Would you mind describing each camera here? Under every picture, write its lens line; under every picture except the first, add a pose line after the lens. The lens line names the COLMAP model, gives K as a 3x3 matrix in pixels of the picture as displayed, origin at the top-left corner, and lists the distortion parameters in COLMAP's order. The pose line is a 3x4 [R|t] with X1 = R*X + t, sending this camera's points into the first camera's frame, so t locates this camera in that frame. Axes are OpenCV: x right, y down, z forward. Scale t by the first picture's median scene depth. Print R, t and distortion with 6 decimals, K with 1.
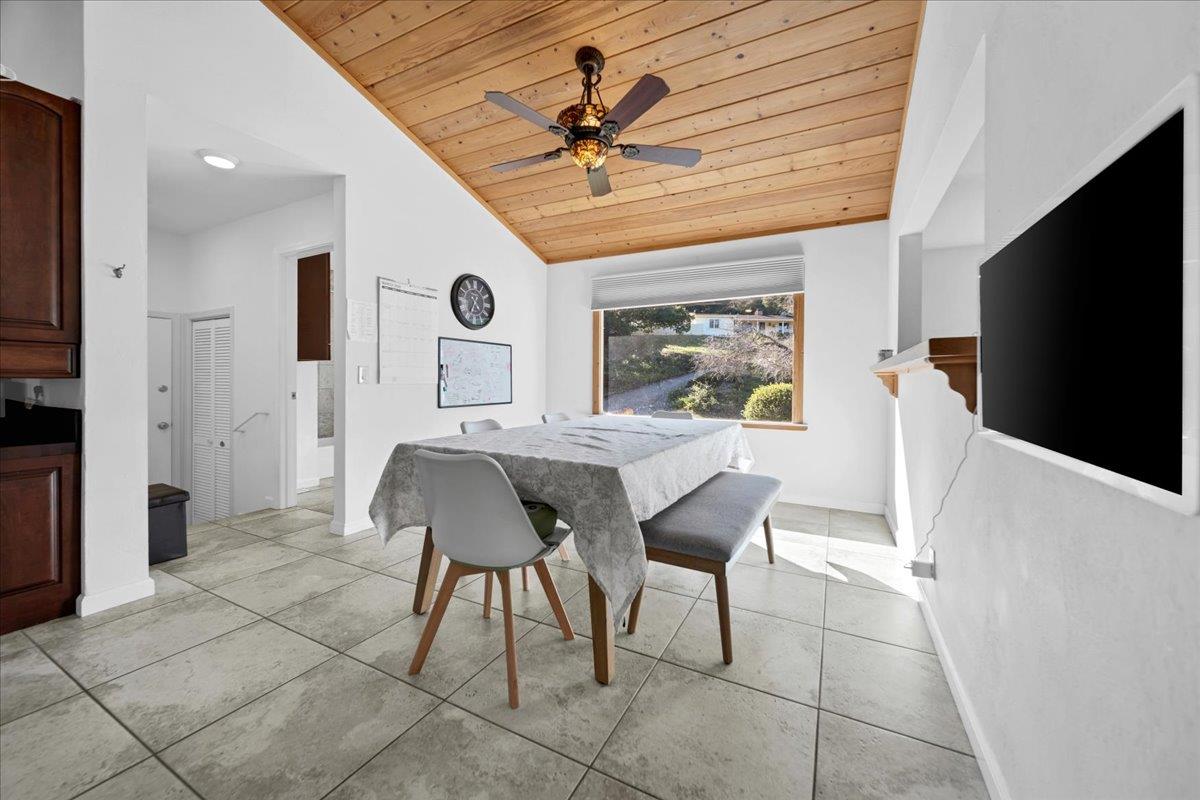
lens RADIAL K [[431.2, 0, 627.3], [0, 431.2, 386.6], [0, 0, 1]] dist [-0.000946, -0.000961]
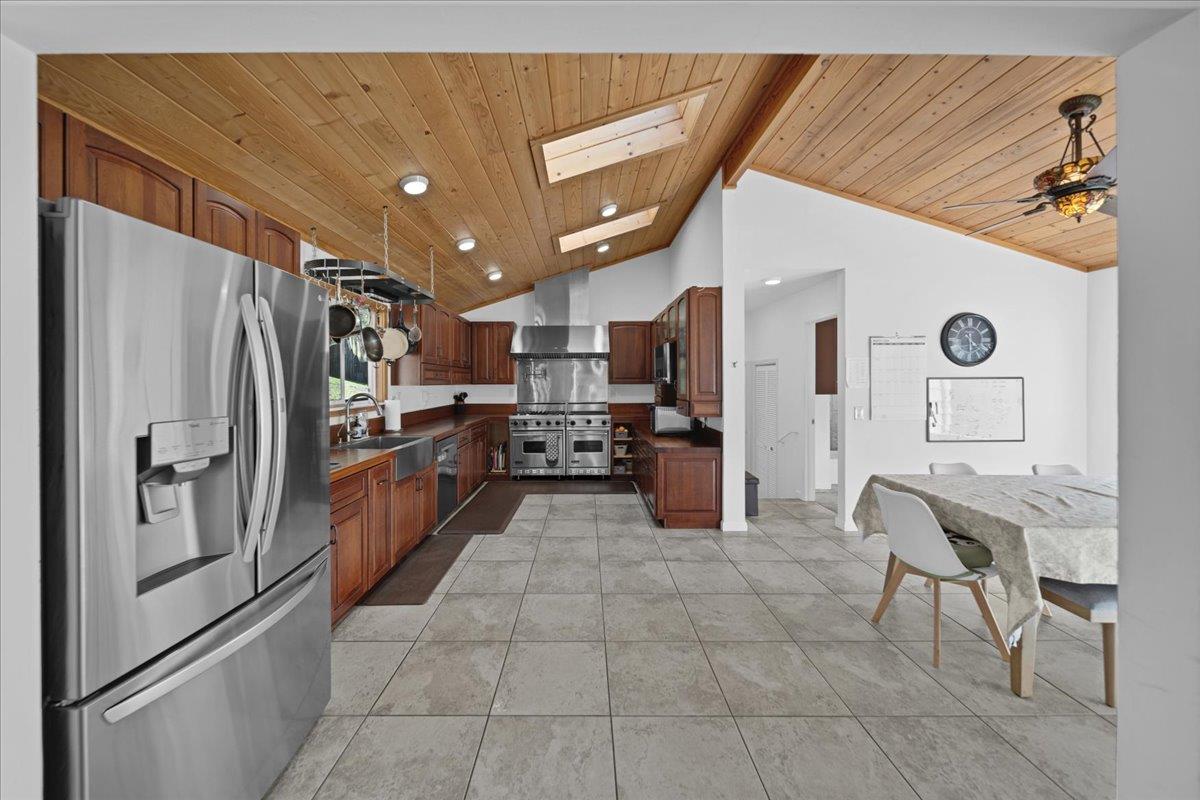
lens RADIAL K [[431.2, 0, 600.8], [0, 431.2, 389.0], [0, 0, 1]] dist [-0.000946, -0.000961]
pose [[0.432935, -0.009205, -0.901378, 0.264628], [-0.003943, 0.999919, -0.012105, -0.092003], [0.901417, 0.008795, 0.432863, -0.319215]]
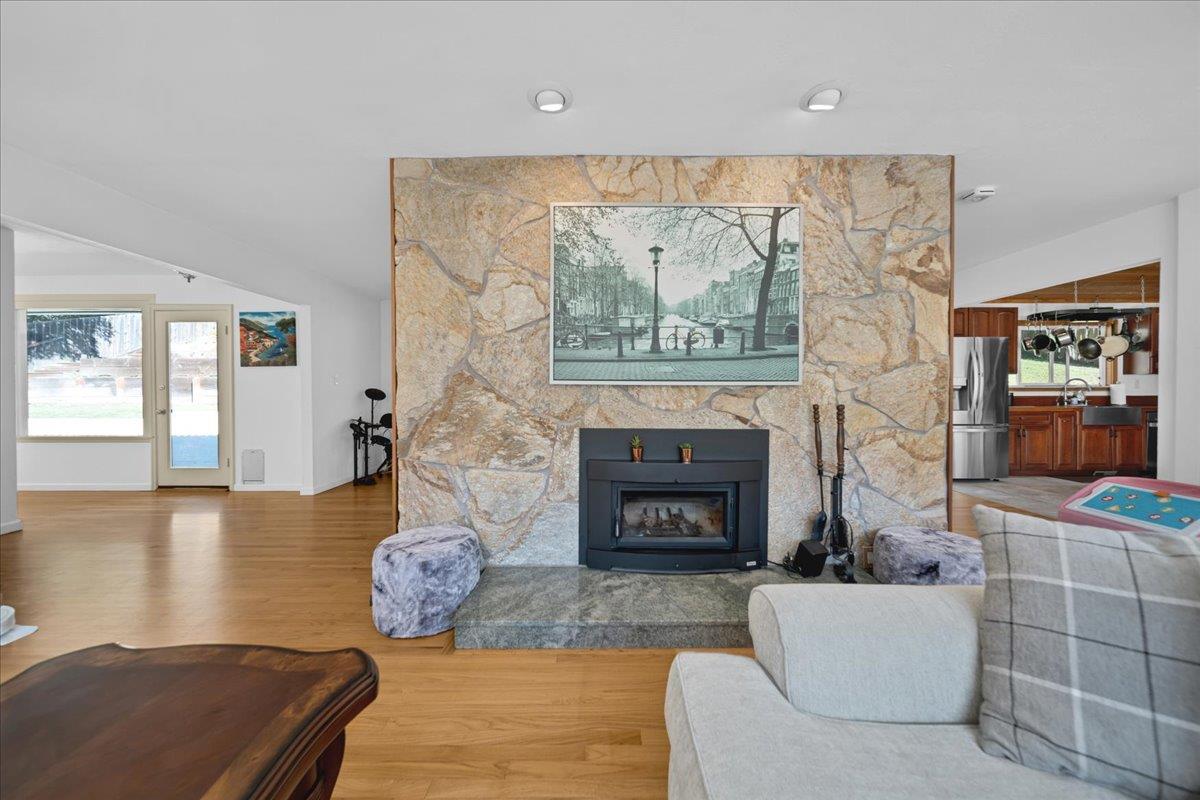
lens RADIAL K [[431.2, 0, 597.4], [0, 431.2, 396.4], [0, 0, 1]] dist [-0.000946, -0.000961]
pose [[-0.900897, -0.013859, -0.433811, 1.965352], [-0.022347, 0.999645, 0.014473, 0.023592], [0.433457, 0.022734, -0.900888, 0.523600]]
